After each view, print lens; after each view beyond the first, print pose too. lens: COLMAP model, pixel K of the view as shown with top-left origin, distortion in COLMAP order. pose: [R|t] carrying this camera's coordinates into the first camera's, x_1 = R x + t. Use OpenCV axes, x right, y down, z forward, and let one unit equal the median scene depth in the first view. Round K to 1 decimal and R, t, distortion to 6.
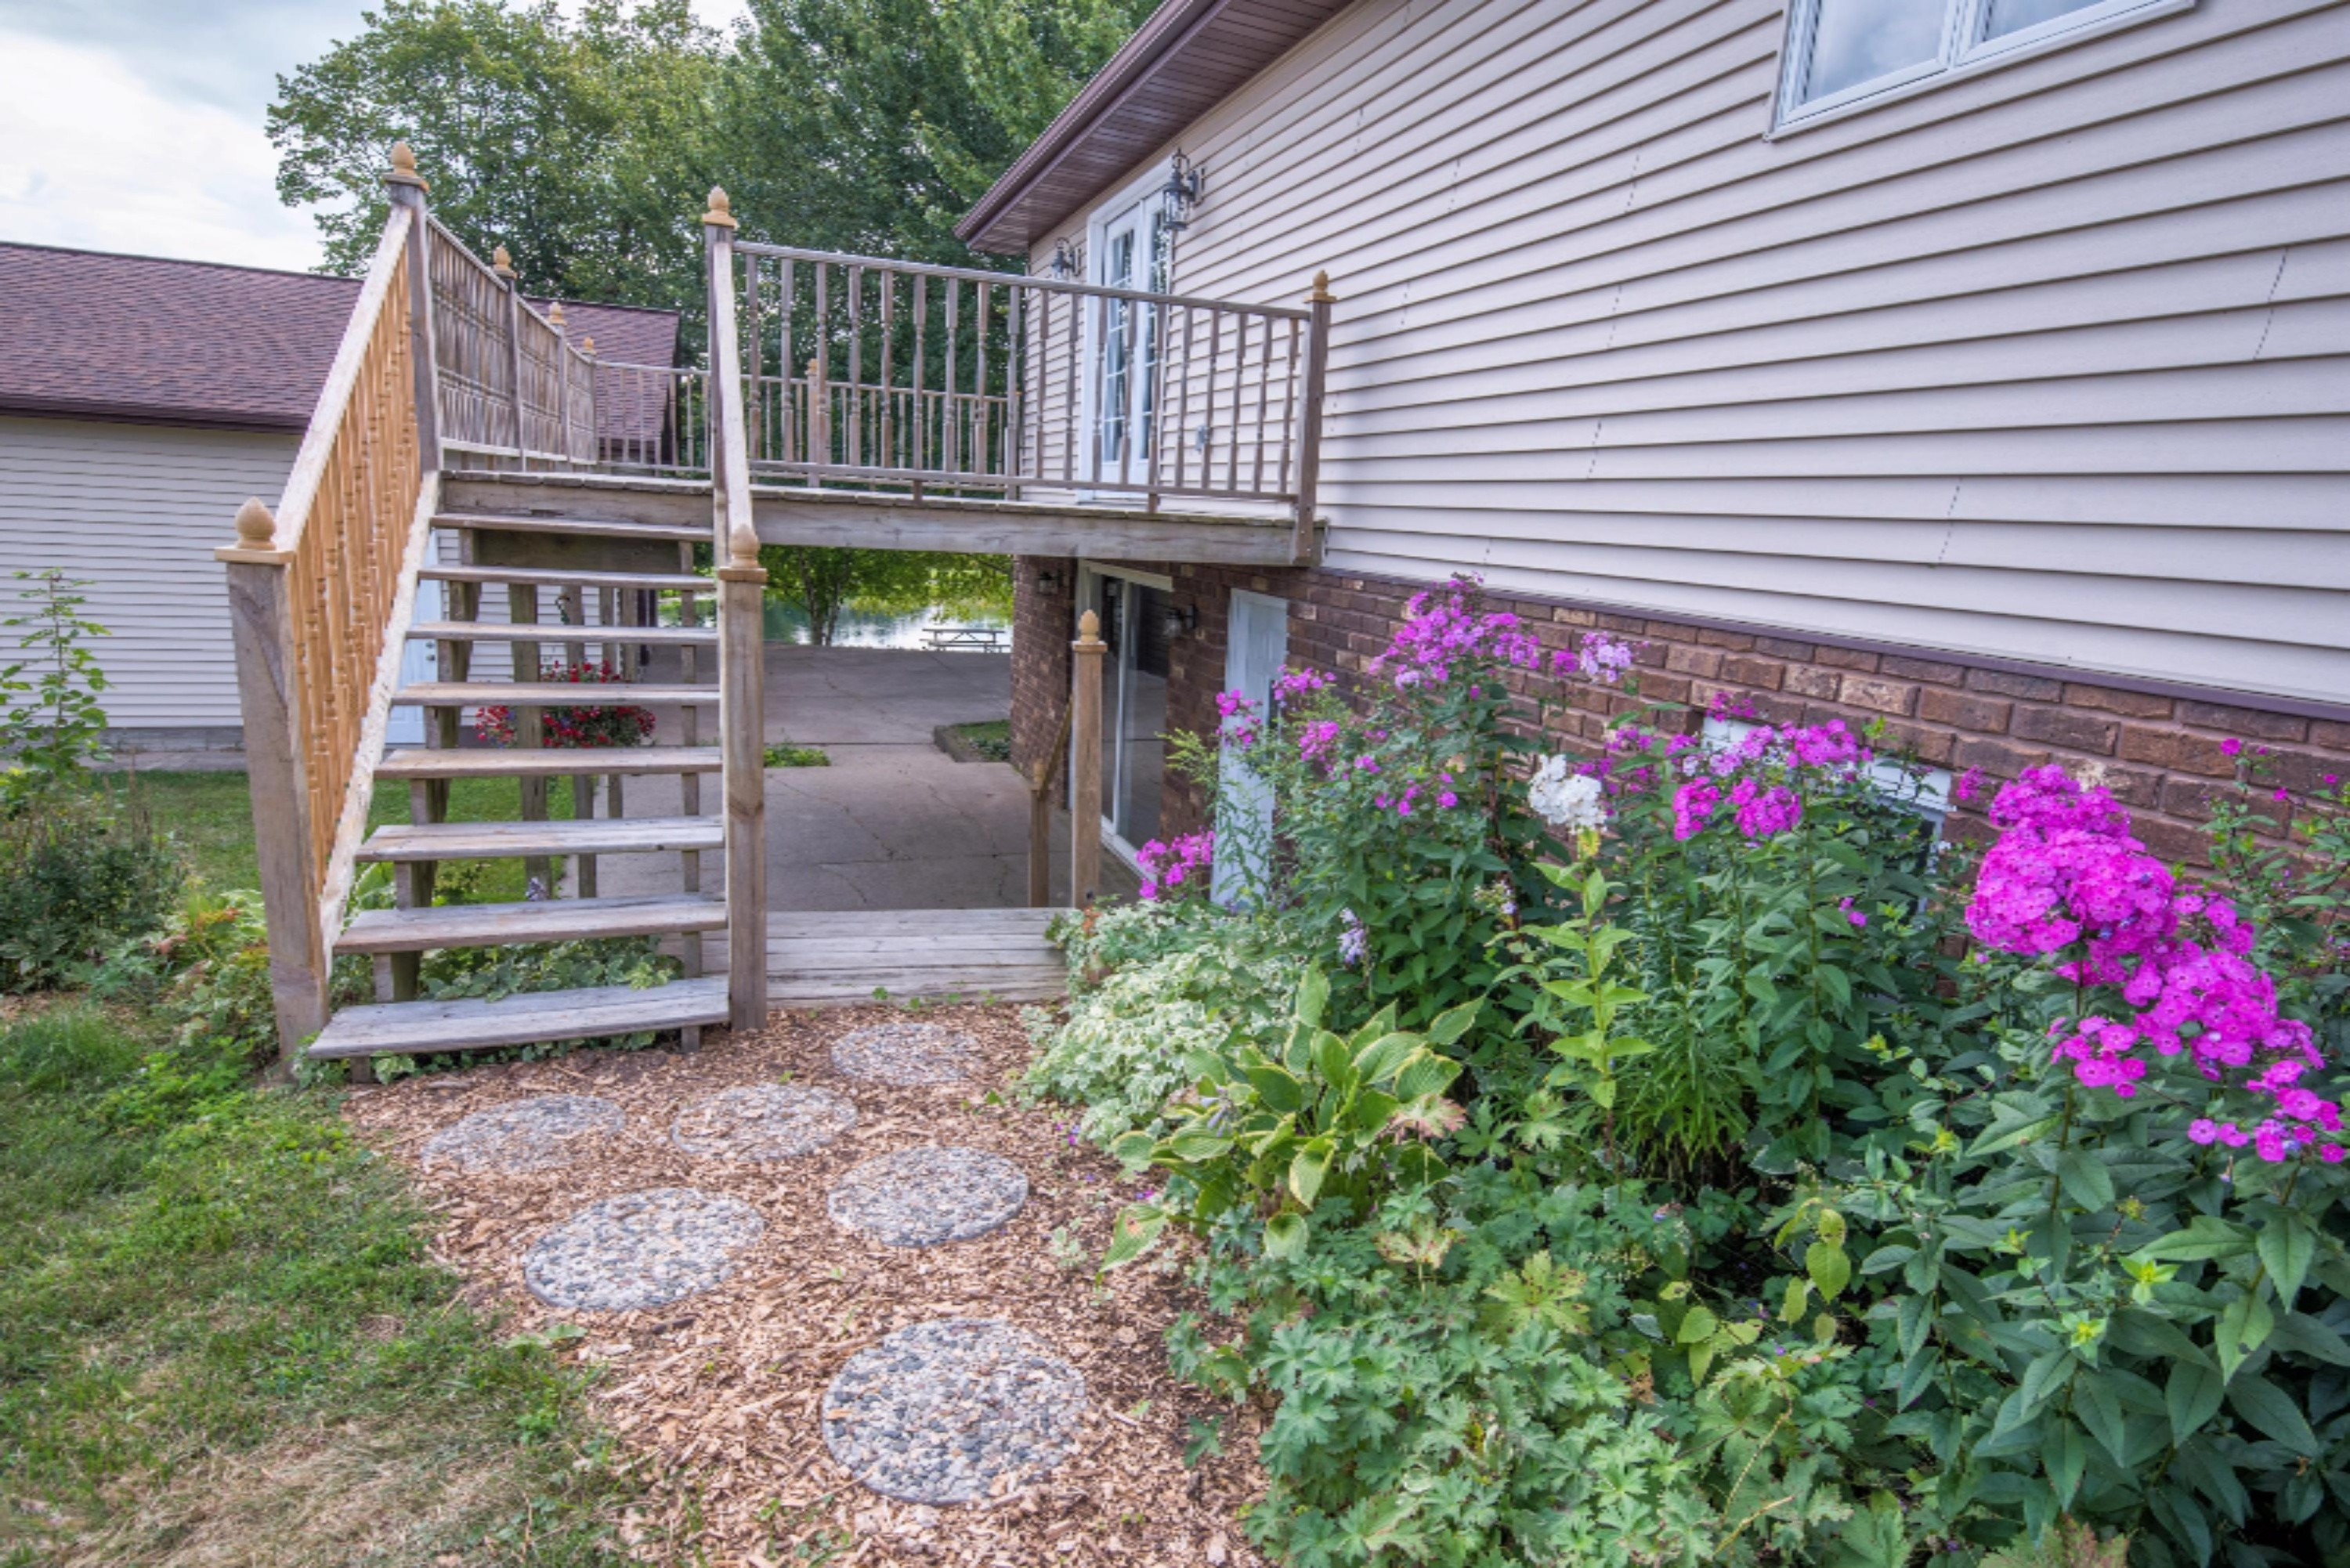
lens RADIAL K [[1237.7, 0, 1194.0], [0, 1237.7, 749.3], [0, 0, 1]] dist [0.001354, 0.000004]
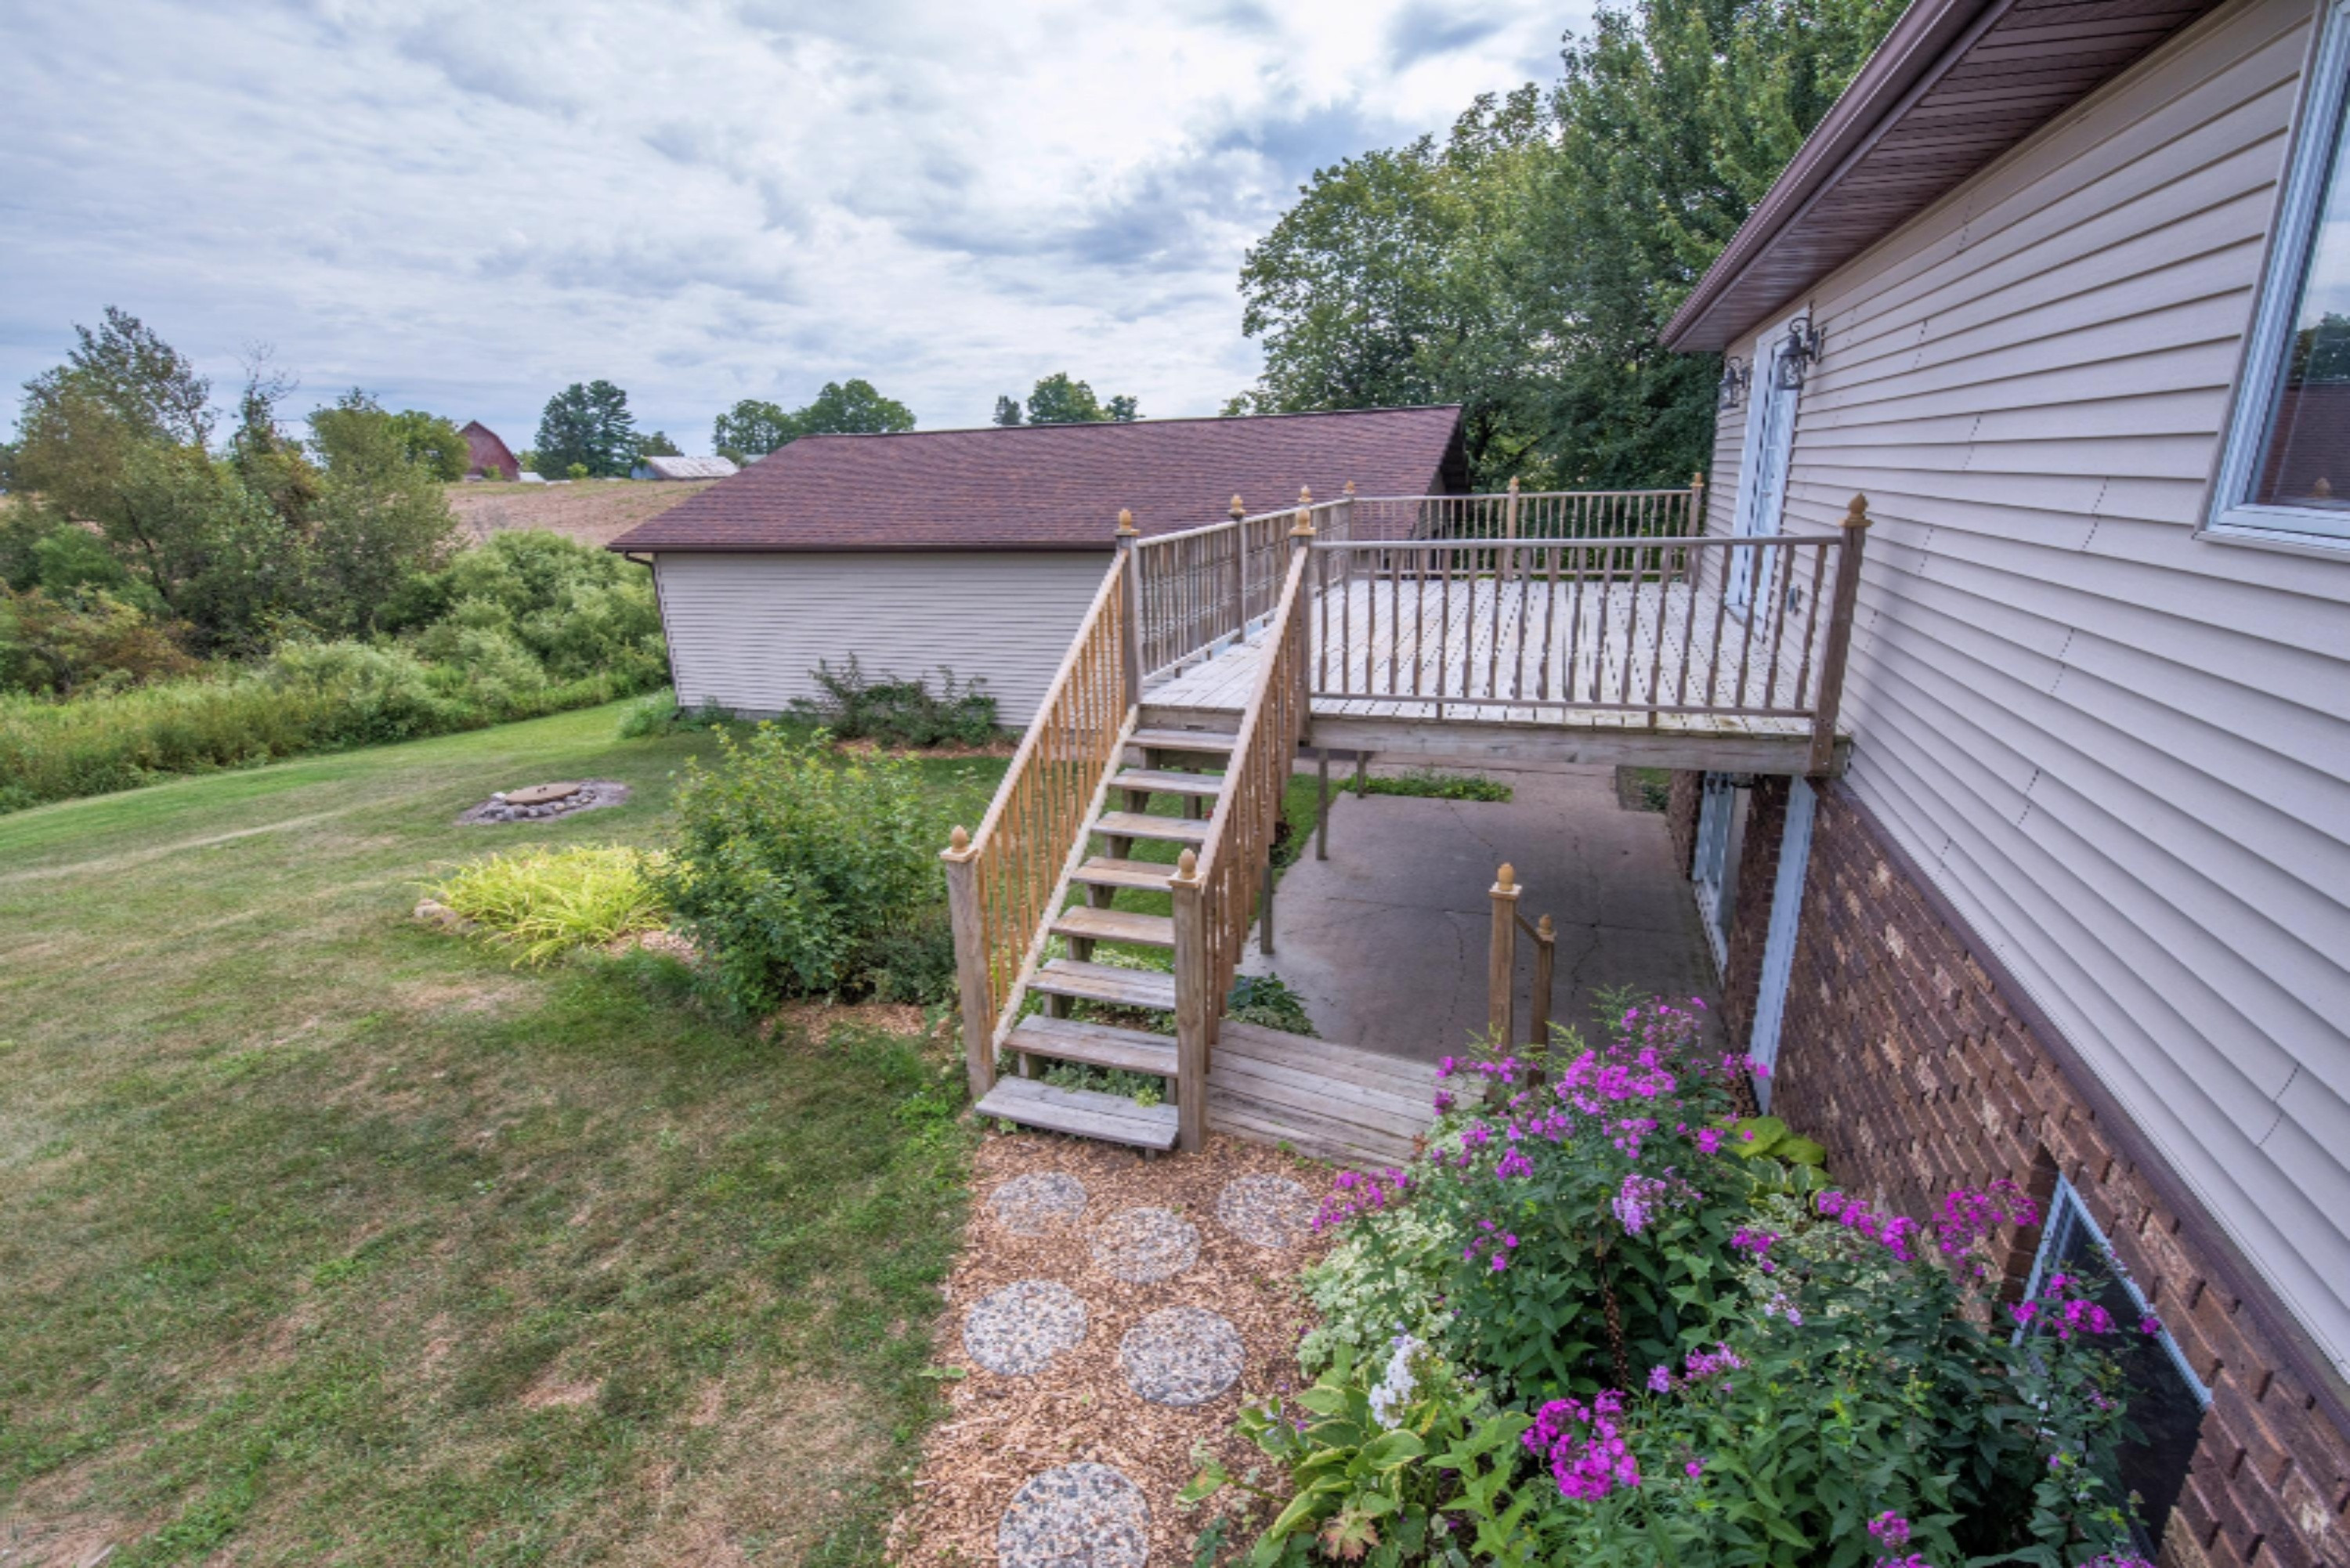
lens RADIAL K [[1018.5, 0, 1176.1], [0, 1018.5, 748.4], [0, 0, 1]] dist [-0.000505, -0.000435]
pose [[0.760911, 0.088436, -0.642802, 0.232373], [-0.054876, 0.995890, 0.072055, -0.212881], [0.646532, -0.019553, 0.762636, 0.012068]]
